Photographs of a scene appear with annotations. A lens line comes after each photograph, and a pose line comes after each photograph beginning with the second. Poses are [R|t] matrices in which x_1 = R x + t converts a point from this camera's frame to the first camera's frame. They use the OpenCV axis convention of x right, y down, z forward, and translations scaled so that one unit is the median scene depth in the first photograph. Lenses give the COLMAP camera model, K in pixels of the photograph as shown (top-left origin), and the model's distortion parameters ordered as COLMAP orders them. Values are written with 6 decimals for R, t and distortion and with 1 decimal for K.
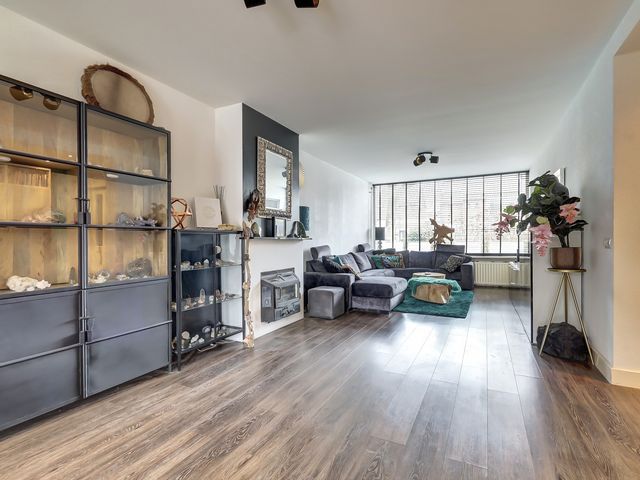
lens RADIAL K [[315.5, 0, 321.1], [0, 315.5, 242.6], [0, 0, 1]] dist [0.004930, 0.000808]
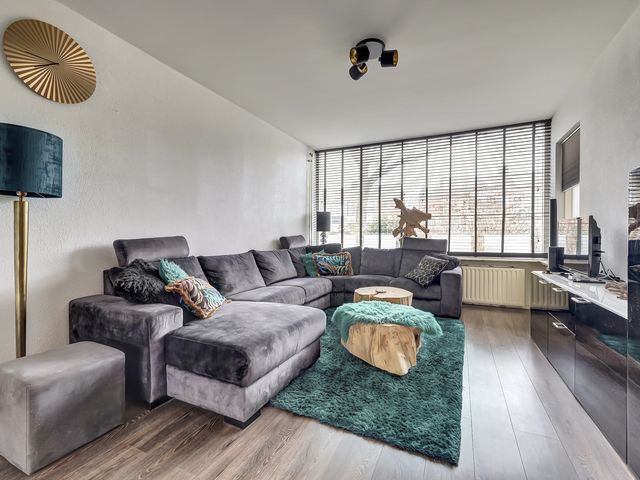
lens RADIAL K [[288.7, 0, 322.3], [0, 288.7, 238.3], [0, 0, 1]] dist [0.001995, -0.000289]
pose [[0.999335, 0.009358, 0.035256, 0.246785], [-0.009392, 0.999956, 0.000791, 0.010439], [-0.035247, -0.001121, 0.999378, 0.573711]]
